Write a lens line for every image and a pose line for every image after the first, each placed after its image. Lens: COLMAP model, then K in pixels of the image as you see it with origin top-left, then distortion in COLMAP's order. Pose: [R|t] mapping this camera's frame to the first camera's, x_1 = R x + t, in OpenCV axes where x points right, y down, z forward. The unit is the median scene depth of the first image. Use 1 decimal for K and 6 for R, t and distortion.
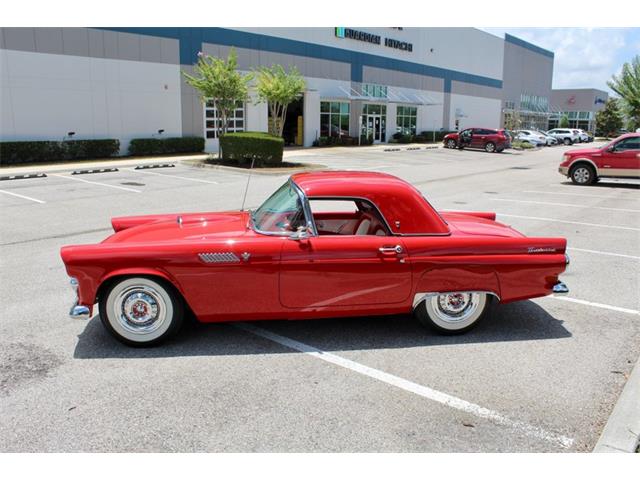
lens RADIAL K [[538.2, 0, 317.7], [0, 538.2, 241.1], [0, 0, 1]] dist [-0.166154, 0.149228]
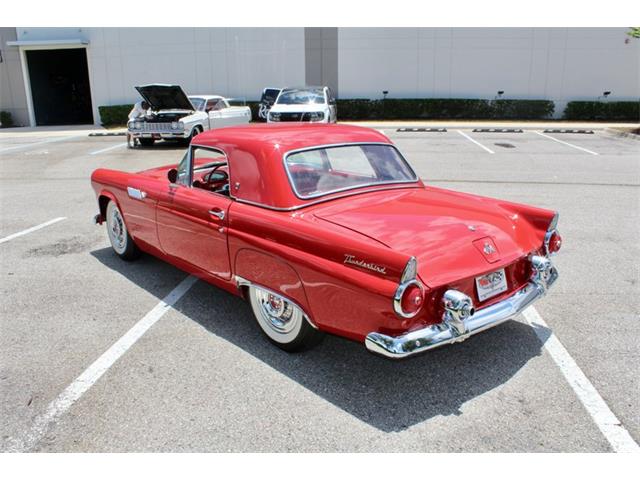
lens RADIAL K [[538.2, 0, 317.7], [0, 538.2, 241.1], [0, 0, 1]] dist [-0.166154, 0.149228]
pose [[0.583237, 0.211555, -0.784270, 0.160835], [-0.159484, 0.976522, 0.144811, -0.015933], [0.796492, 0.040619, 0.603284, 0.113873]]
